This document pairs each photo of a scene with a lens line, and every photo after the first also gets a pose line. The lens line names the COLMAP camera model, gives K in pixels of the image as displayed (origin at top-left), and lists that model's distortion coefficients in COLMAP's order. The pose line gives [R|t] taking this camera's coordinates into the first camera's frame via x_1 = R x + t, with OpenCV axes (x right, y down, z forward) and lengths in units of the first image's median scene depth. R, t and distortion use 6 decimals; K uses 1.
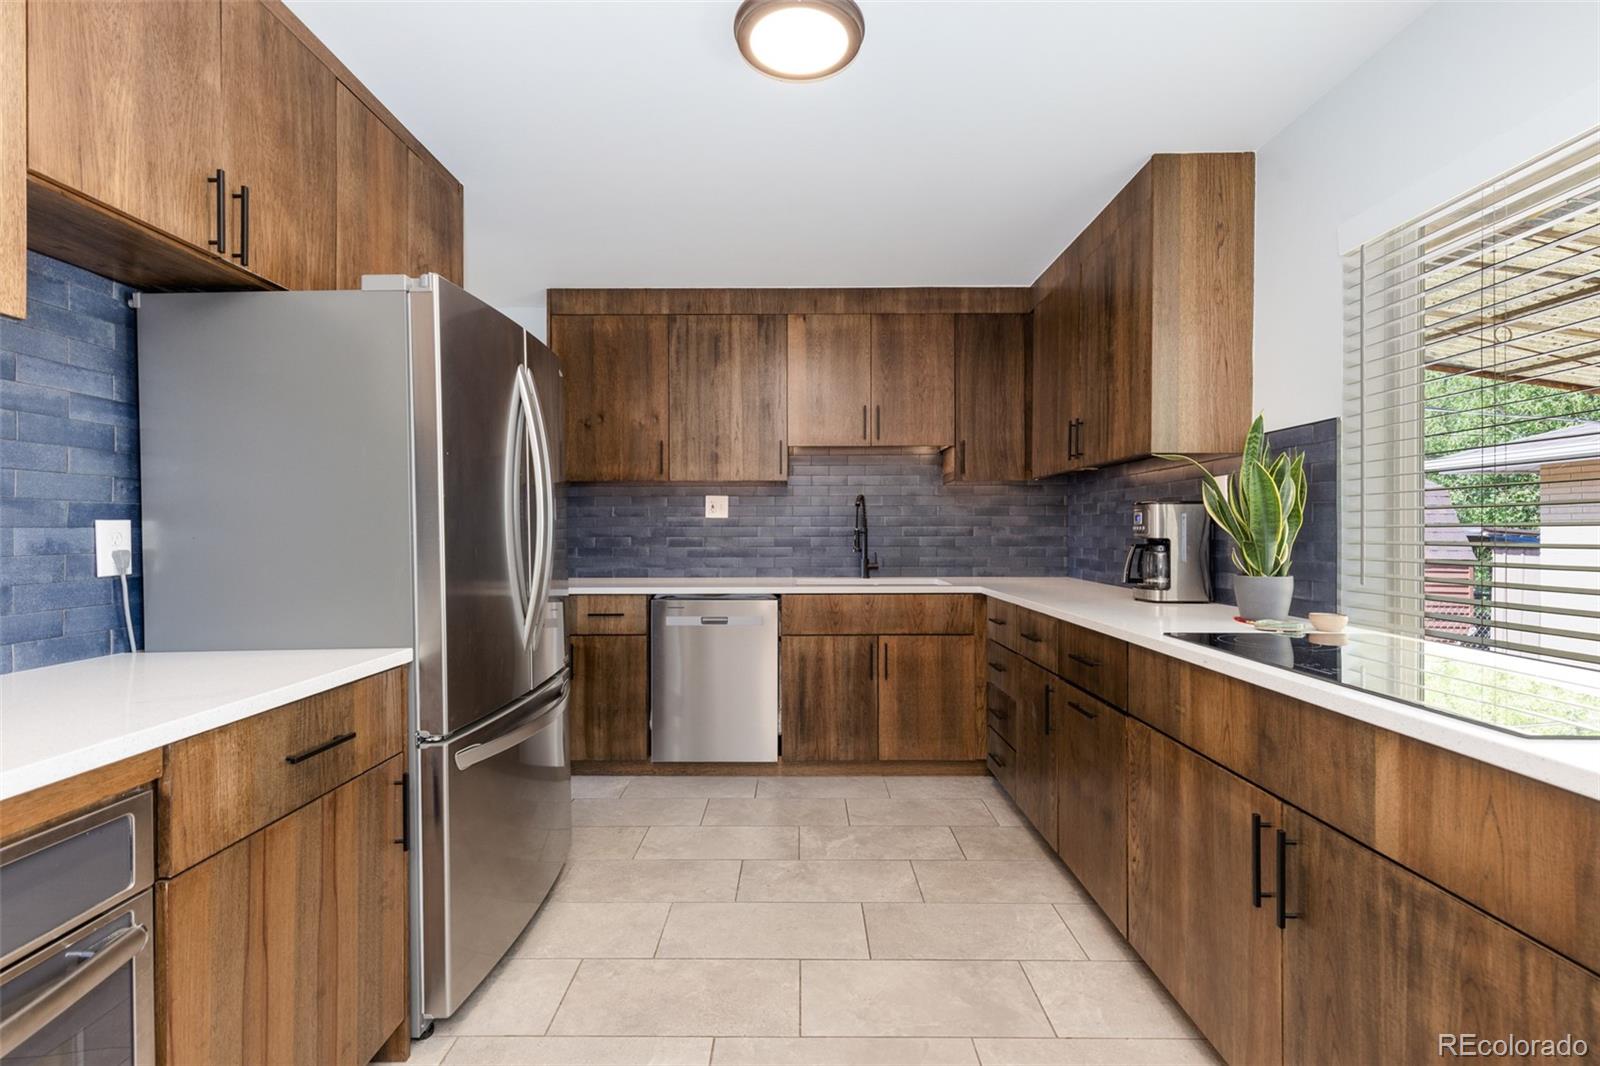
lens RADIAL K [[735.3, 0, 789.3], [0, 735.3, 532.9], [0, 0, 1]] dist [0.011188, -0.001975]
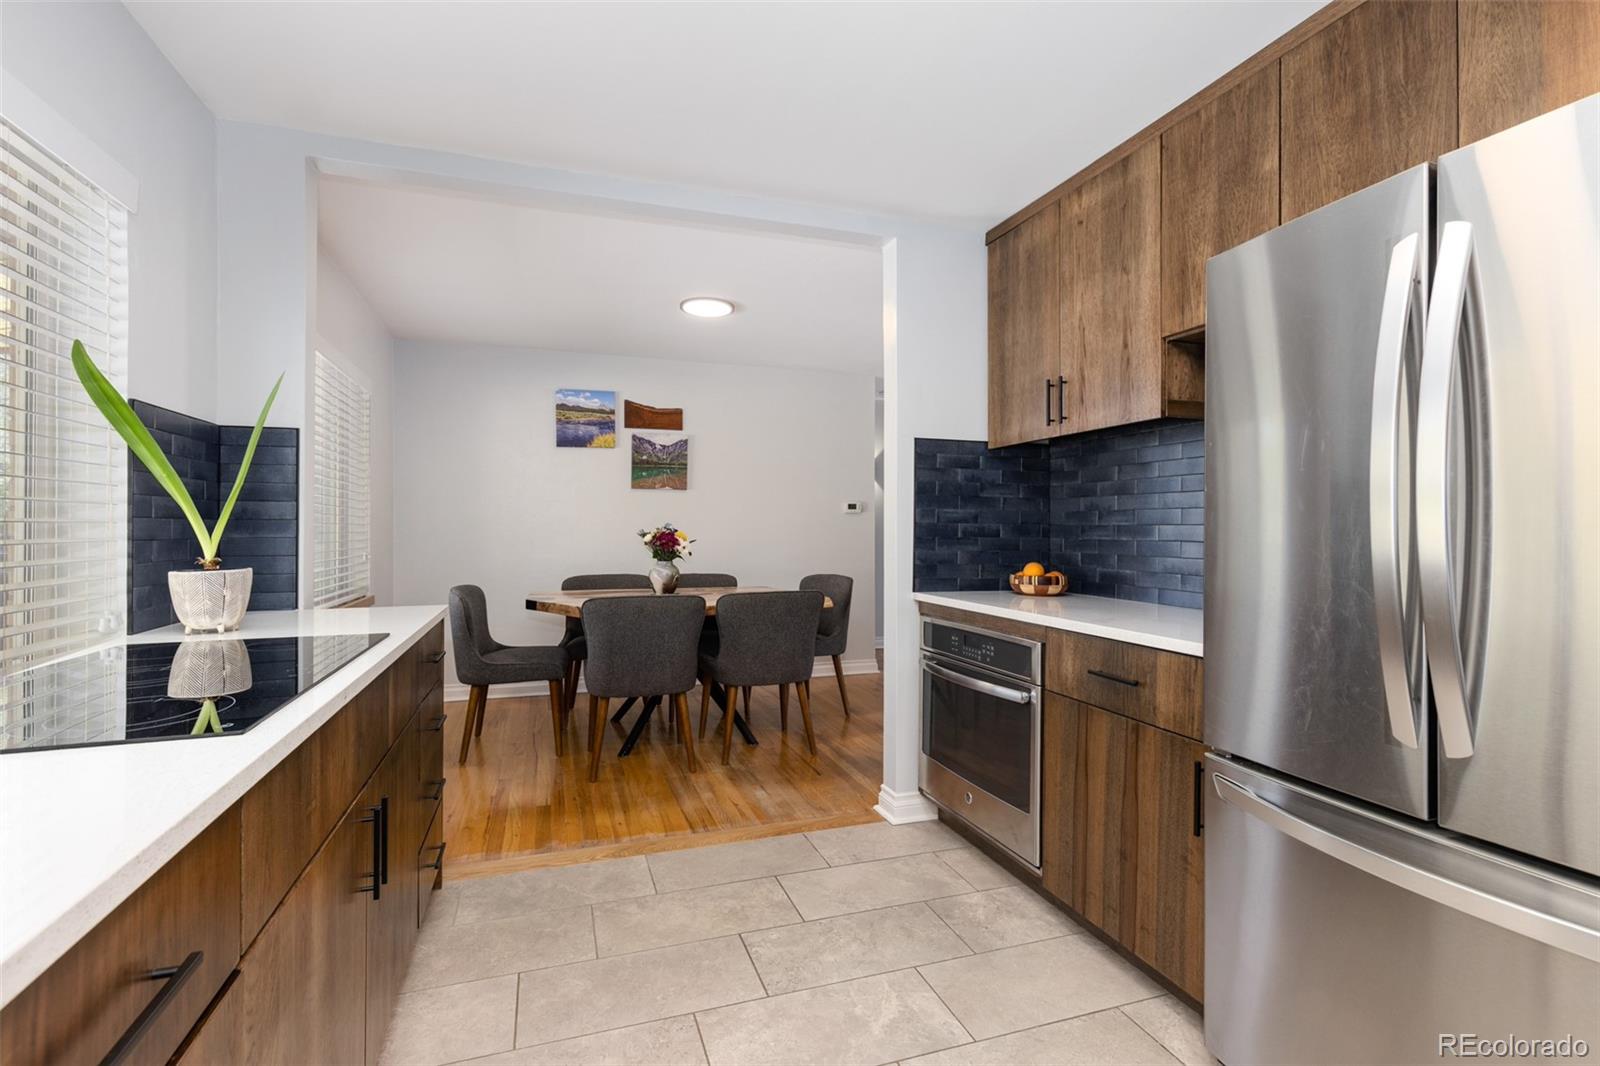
lens RADIAL K [[735.3, 0, 802.5], [0, 735.3, 525.9], [0, 0, 1]] dist [0.011188, -0.001975]
pose [[-0.939954, -0.002308, -0.341293, 0.239125], [-0.003667, 0.999988, 0.003337, -0.004269], [0.341281, 0.004388, -0.939951, 1.196220]]
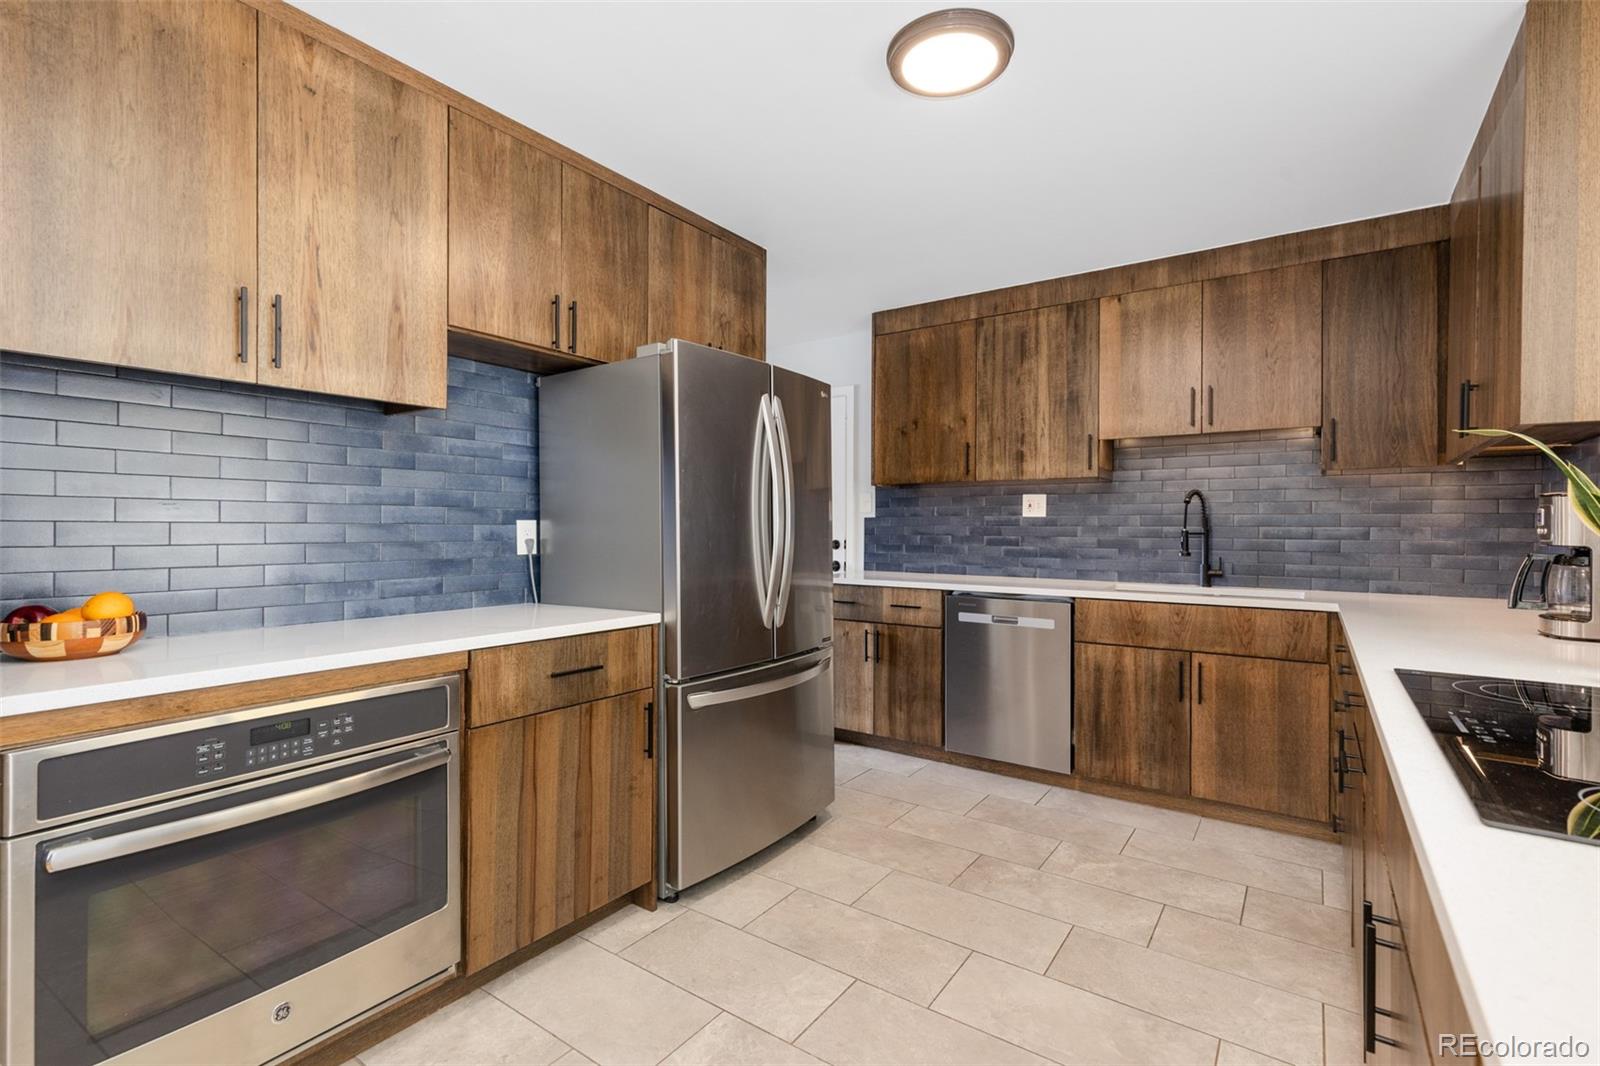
lens RADIAL K [[735.3, 0, 775.1], [0, 735.3, 529.4], [0, 0, 1]] dist [0.011188, -0.001975]
pose [[0.813824, 0.007693, -0.581061, 0.317543], [-0.009275, 0.999957, 0.000248, -0.001701], [0.581037, 0.005187, 0.813860, 0.005942]]
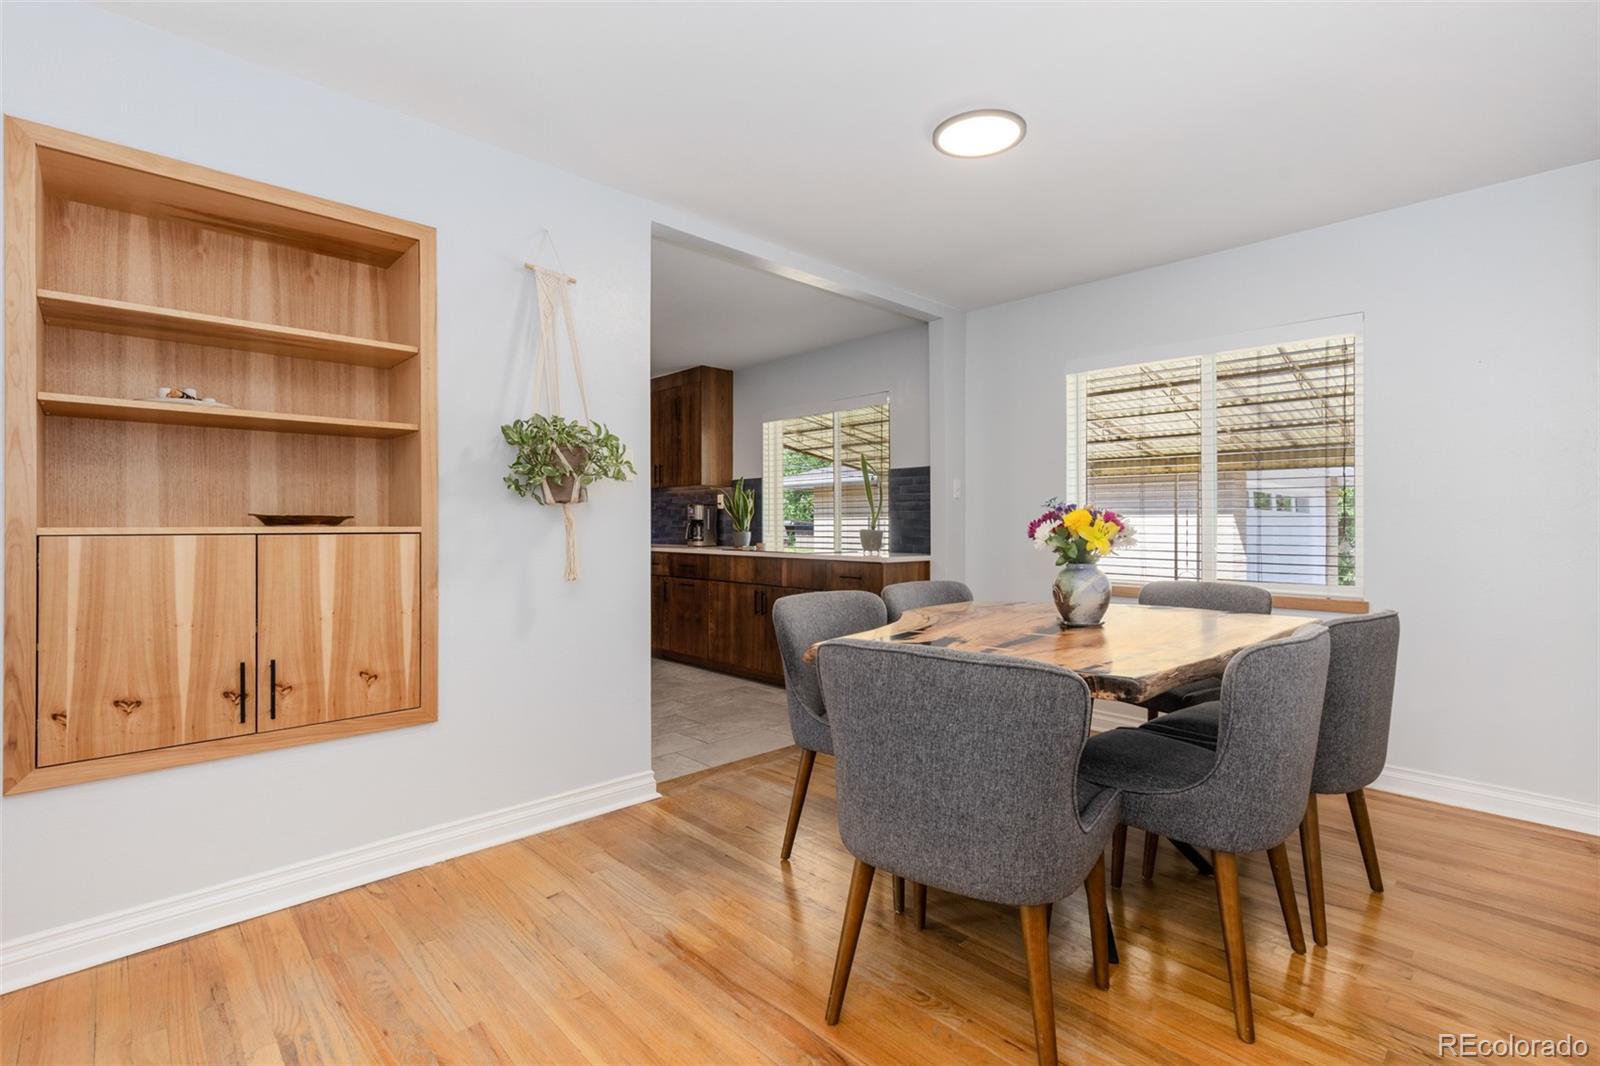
lens RADIAL K [[735.3, 0, 802.2], [0, 735.3, 524.8], [0, 0, 1]] dist [0.011188, -0.001975]
pose [[0.715911, -0.000819, 0.698191, -0.992693], [-0.000799, 0.999998, 0.001992, 0.021208], [-0.698191, -0.001984, 0.715908, -1.011379]]
